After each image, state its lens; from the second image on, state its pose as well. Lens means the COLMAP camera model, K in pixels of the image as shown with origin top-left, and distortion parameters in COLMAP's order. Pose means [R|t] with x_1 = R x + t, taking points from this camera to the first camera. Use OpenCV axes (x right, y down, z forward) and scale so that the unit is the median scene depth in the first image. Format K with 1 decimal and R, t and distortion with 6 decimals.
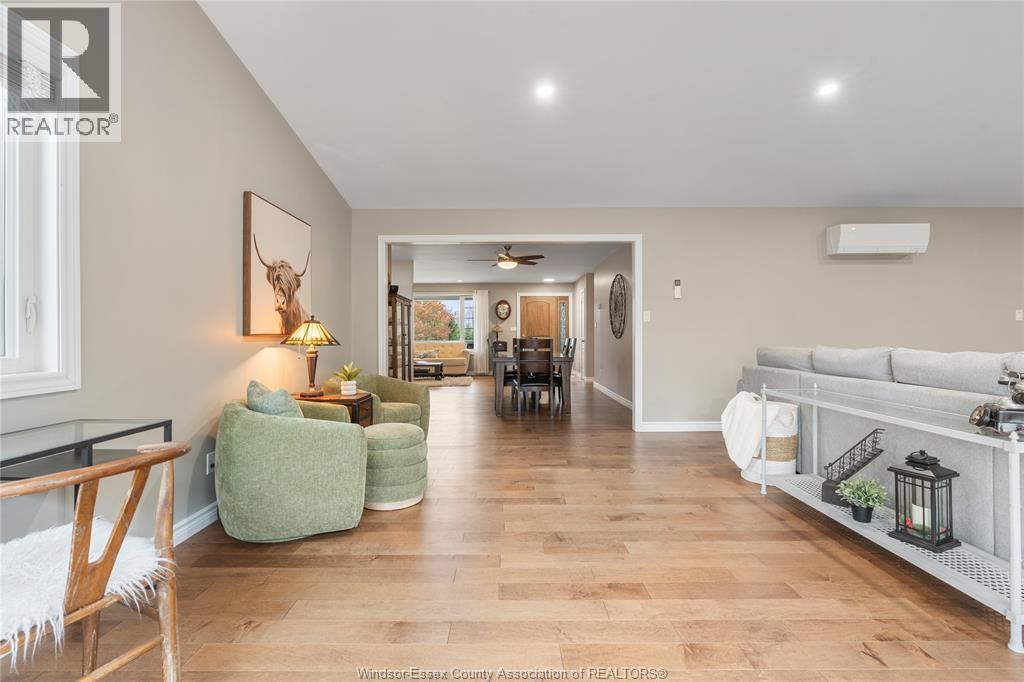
lens RADIAL K [[459.6, 0, 512.5], [0, 459.6, 335.6], [0, 0, 1]] dist [-0.008498, 0.002387]
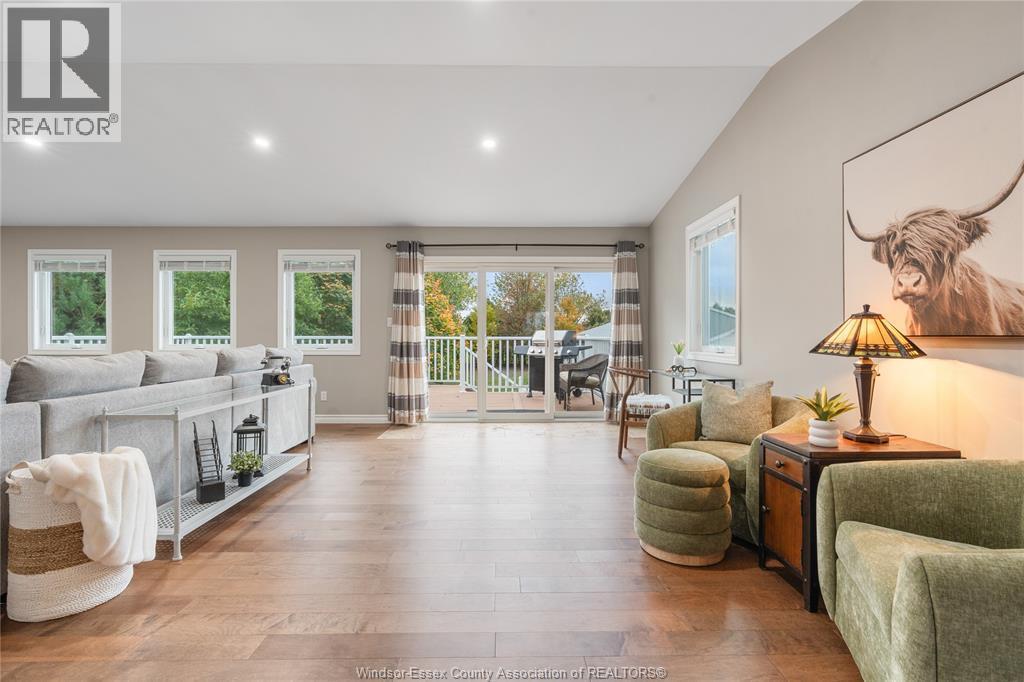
lens RADIAL K [[459.6, 0, 507.6], [0, 459.6, 332.3], [0, 0, 1]] dist [-0.008498, 0.002387]
pose [[-0.999960, 0.002919, -0.008431, 0.031787], [0.003023, 0.999919, -0.012341, -0.002064], [0.008395, -0.012366, -0.999888, 1.571853]]
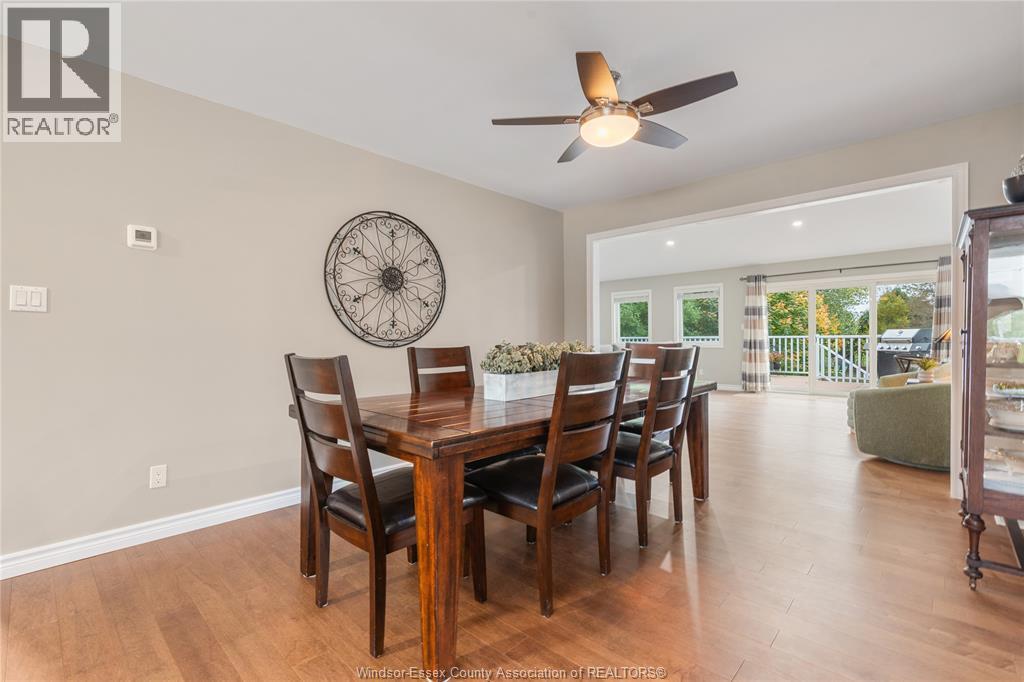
lens RADIAL K [[459.6, 0, 507.4], [0, 459.6, 344.2], [0, 0, 1]] dist [-0.008498, 0.002387]
pose [[-0.724036, 0.002393, 0.689758, -0.401755], [0.010851, 0.999910, 0.007921, 0.001687], [-0.689676, 0.013220, -0.723997, 2.768194]]
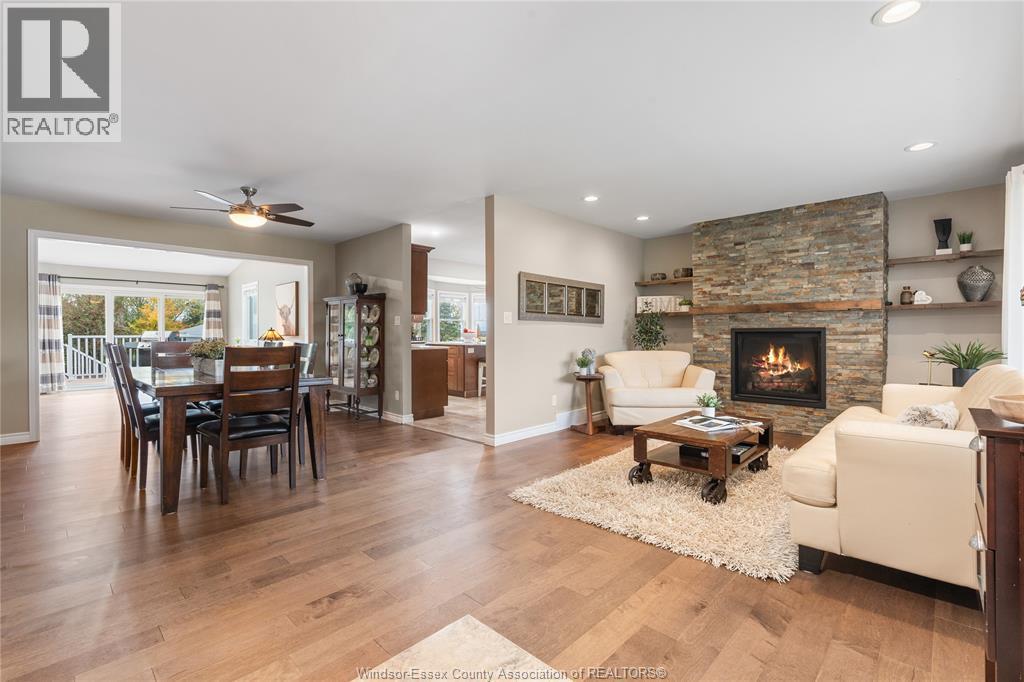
lens RADIAL K [[459.6, 0, 509.7], [0, 459.6, 336.7], [0, 0, 1]] dist [-0.008498, 0.002387]
pose [[-0.702956, 0.009400, -0.711171, 0.386616], [0.005798, 0.999955, 0.007487, -0.008512], [0.711210, 0.001139, -0.702979, 3.548442]]
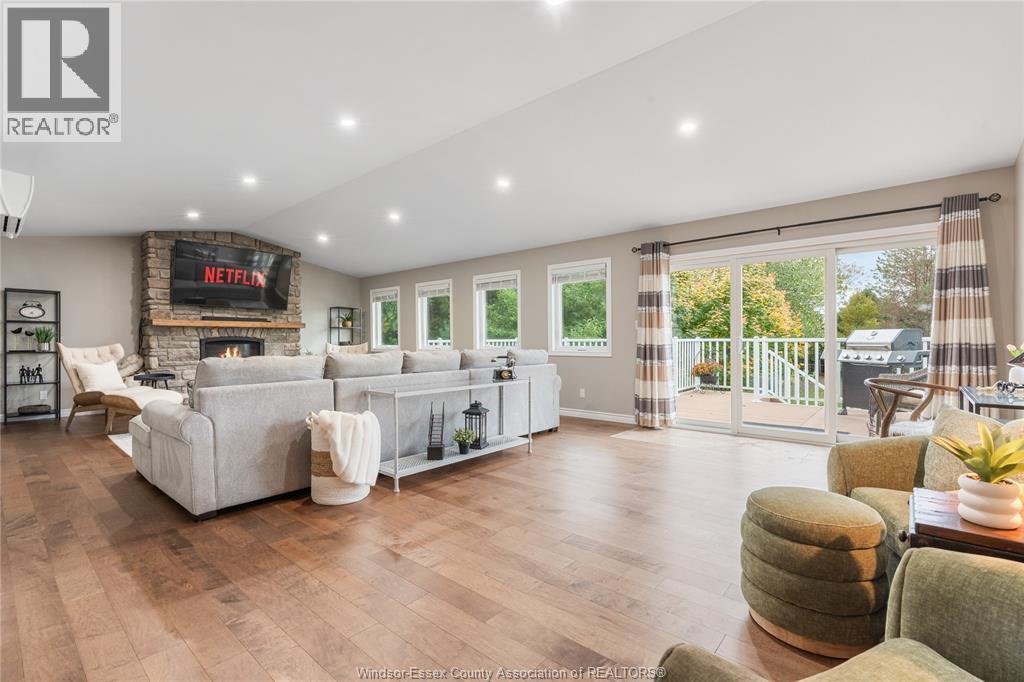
lens RADIAL K [[459.6, 0, 510.4], [0, 459.6, 341.8], [0, 0, 1]] dist [-0.008498, 0.002387]
pose [[-0.753910, 0.005302, 0.656956, -0.323141], [0.006904, 0.999976, -0.000147, -0.001669], [-0.656941, 0.004425, -0.753929, 1.482379]]
